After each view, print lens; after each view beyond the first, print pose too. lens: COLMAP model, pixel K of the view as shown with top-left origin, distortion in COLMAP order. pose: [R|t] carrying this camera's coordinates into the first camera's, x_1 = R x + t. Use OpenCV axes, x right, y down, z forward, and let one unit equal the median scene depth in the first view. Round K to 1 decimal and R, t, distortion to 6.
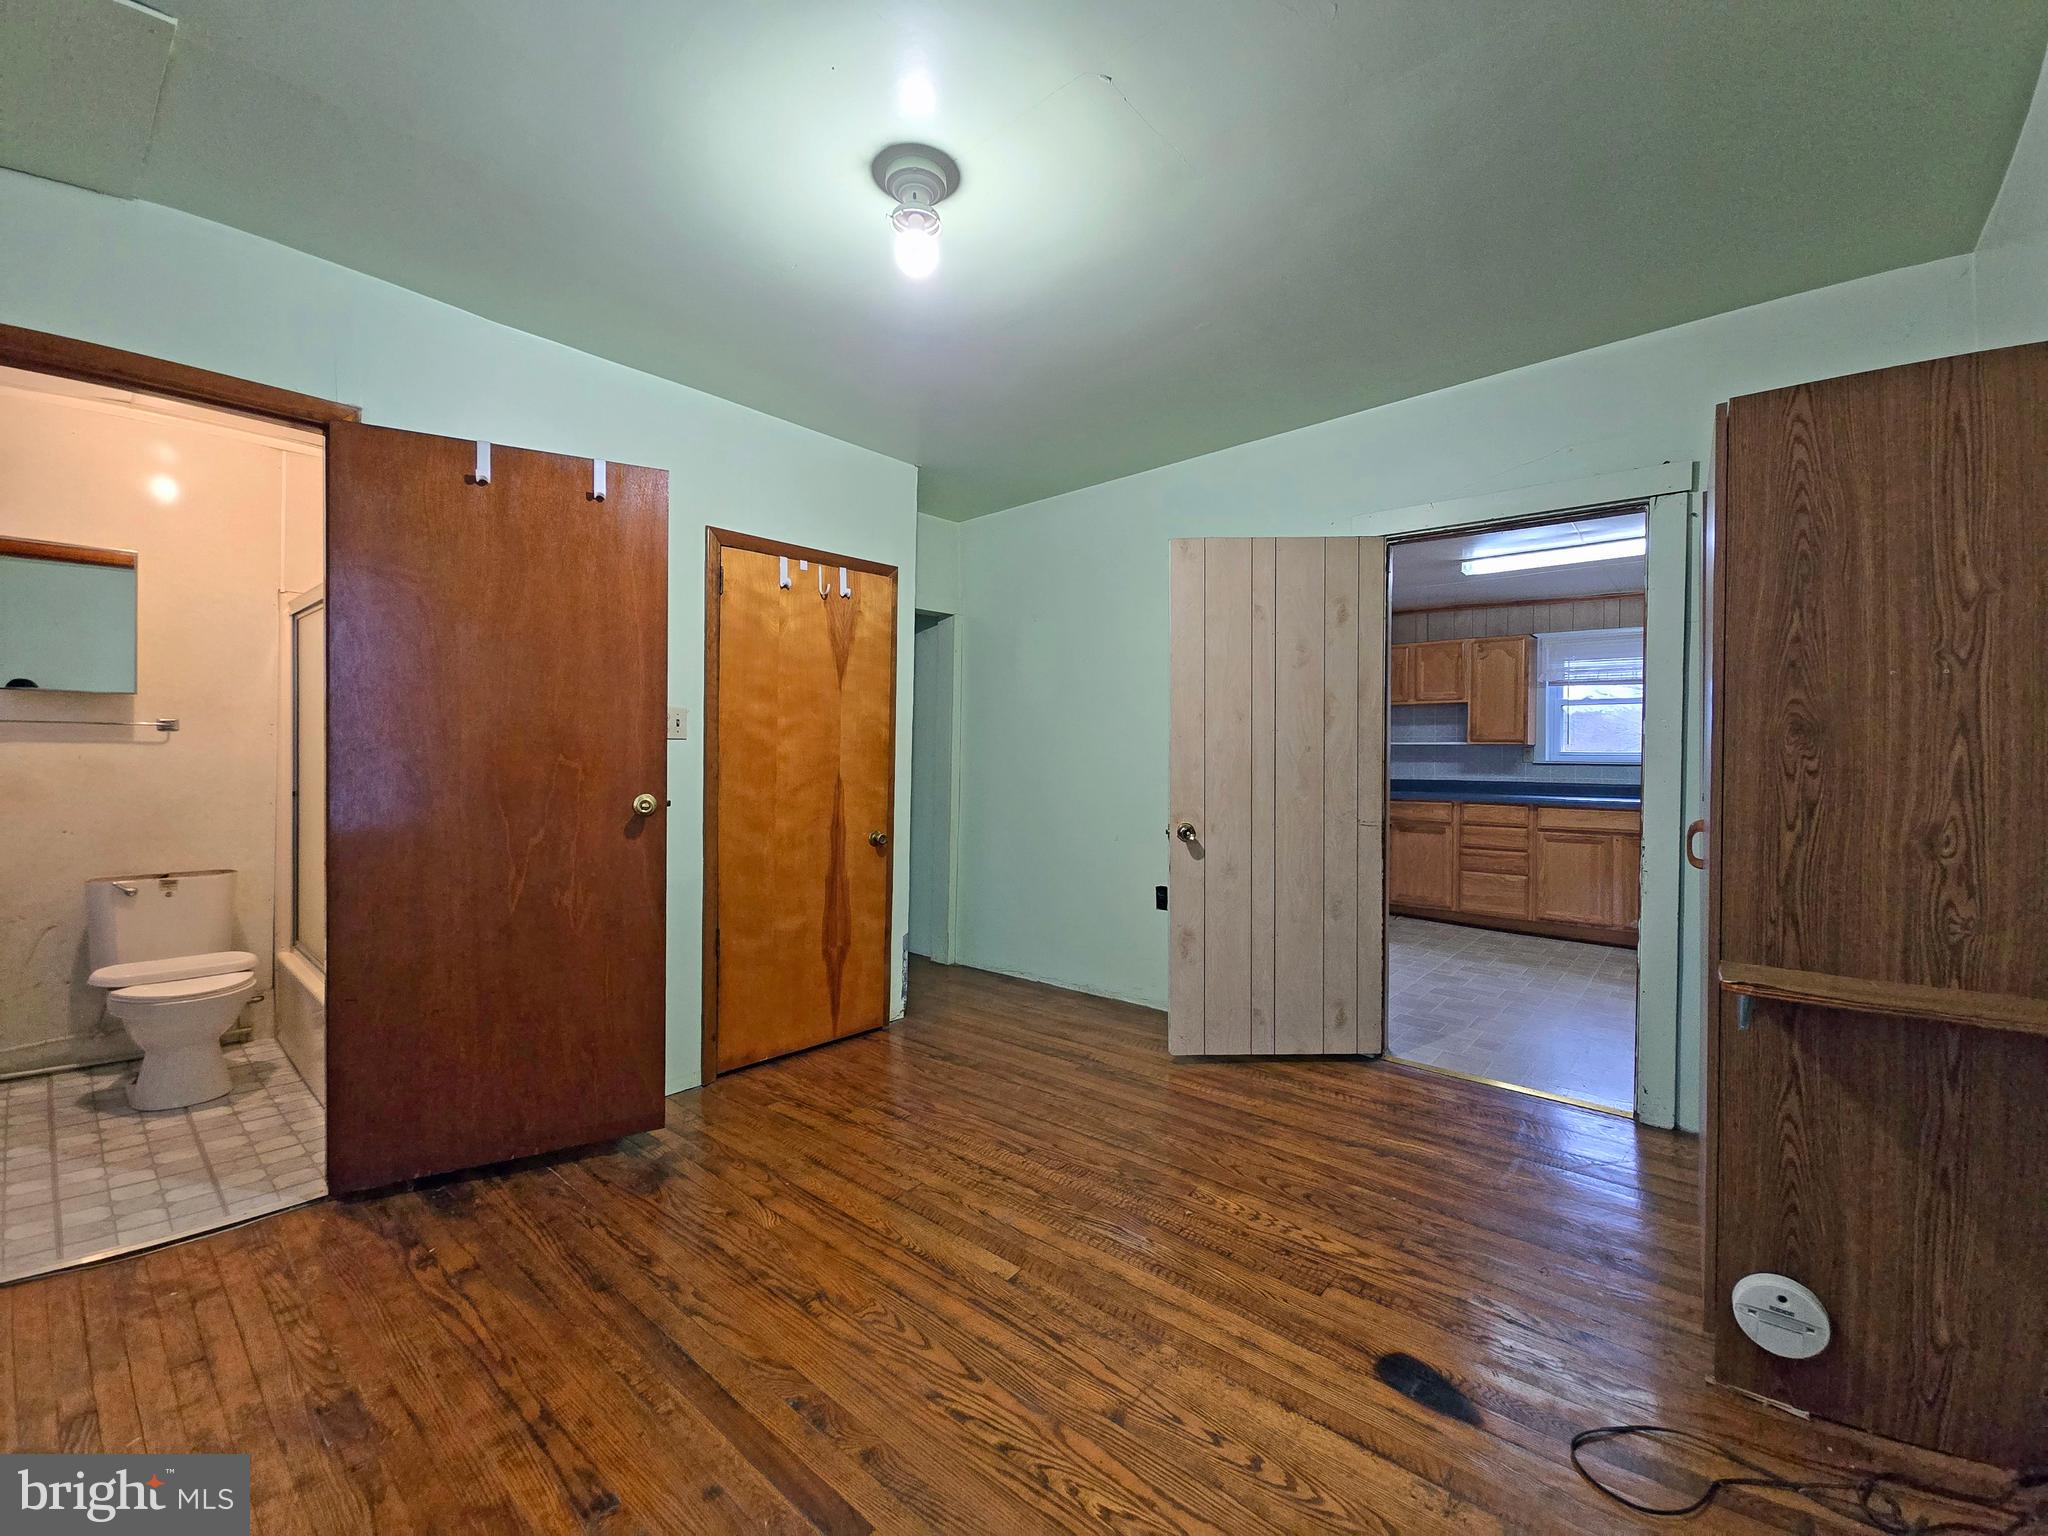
lens RADIAL K [[844.4, 0, 1016.0], [0, 844.4, 759.7], [0, 0, 1]] dist [-0.002986, -0.000410]
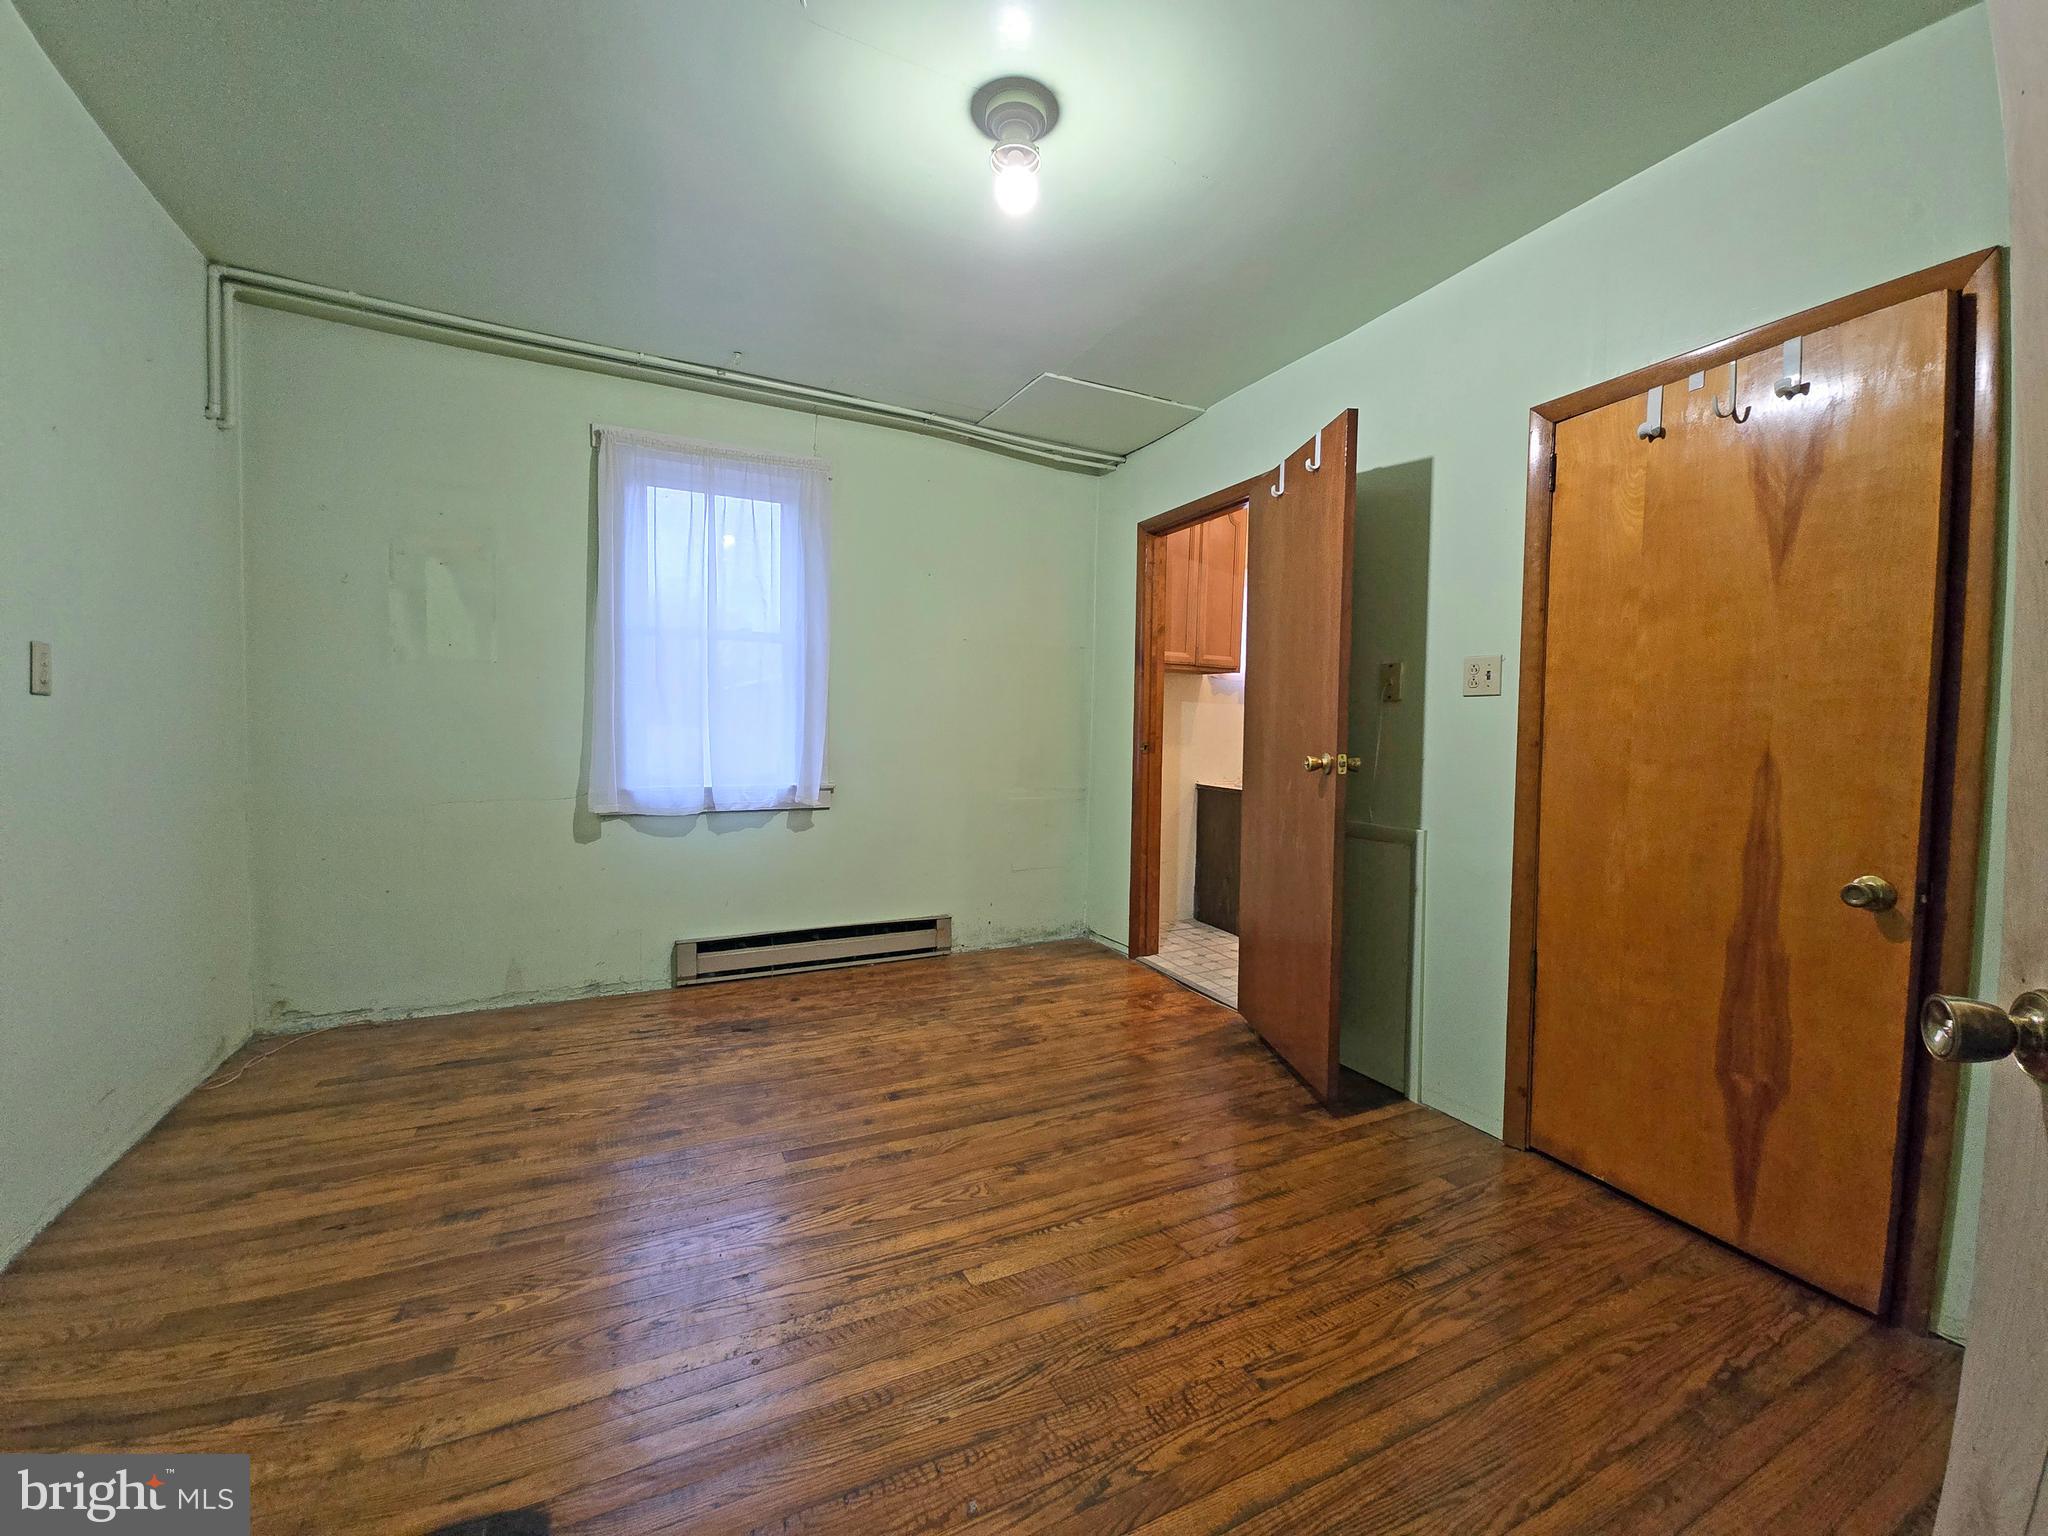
lens RADIAL K [[828.2, 0, 1027.6], [0, 828.2, 760.3], [0, 0, 1]] dist [0.004317, -0.000409]
pose [[-0.395536, 0.022317, -0.918179, 0.720403], [-0.023648, 0.999126, 0.034472, 0.030815], [0.918146, 0.035349, -0.394663, 1.304840]]
